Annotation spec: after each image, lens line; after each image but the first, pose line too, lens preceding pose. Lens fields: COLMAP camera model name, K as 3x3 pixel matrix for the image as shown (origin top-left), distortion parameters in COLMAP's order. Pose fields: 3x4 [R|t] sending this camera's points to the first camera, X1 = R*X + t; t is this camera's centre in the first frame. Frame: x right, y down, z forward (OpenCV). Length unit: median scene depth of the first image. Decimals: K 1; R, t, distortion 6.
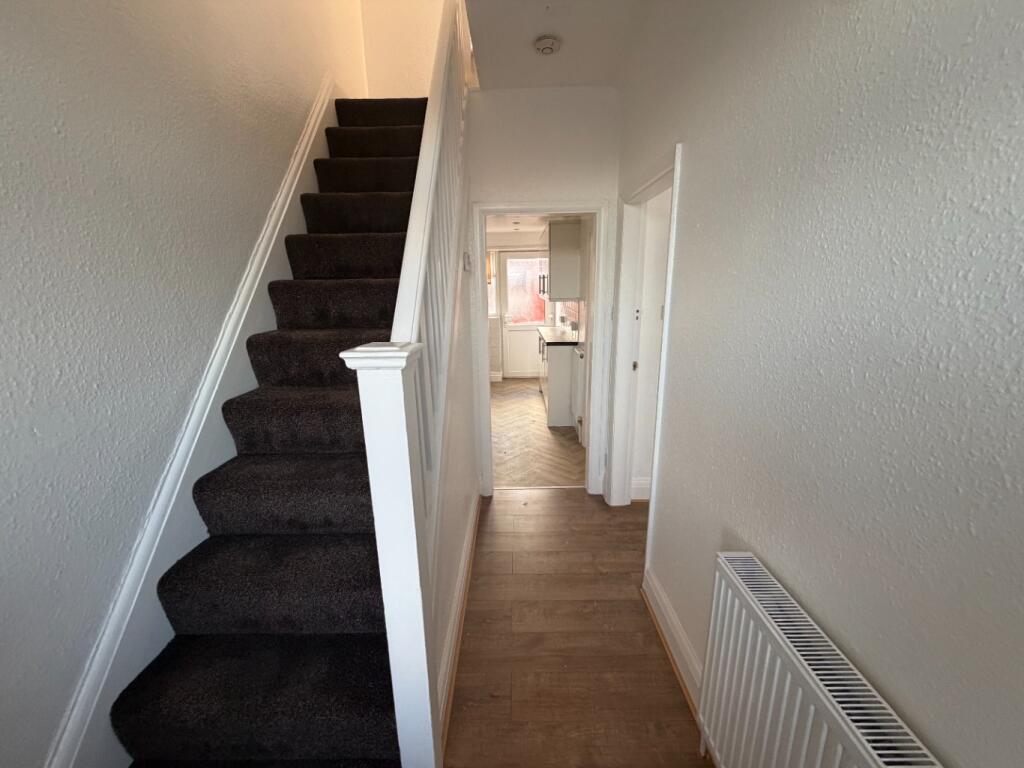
lens RADIAL K [[411.7, 0, 512.6], [0, 411.7, 384.2], [0, 0, 1]] dist [-0.000125, 0.000510]
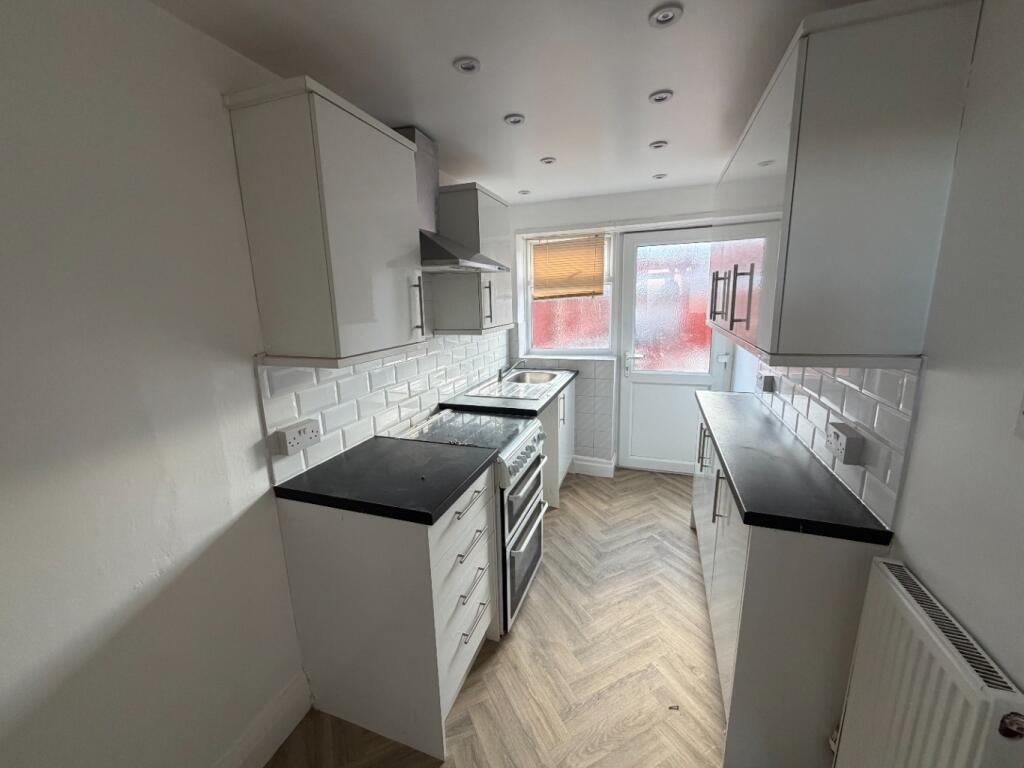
lens RADIAL K [[411.7, 0, 511.3], [0, 411.7, 384.9], [0, 0, 1]] dist [-0.000125, 0.000510]
pose [[0.944120, 0.066599, -0.322803, 0.014591], [-0.073811, 0.997221, -0.010138, -0.115956], [0.321231, 0.033398, 0.946412, 0.472505]]
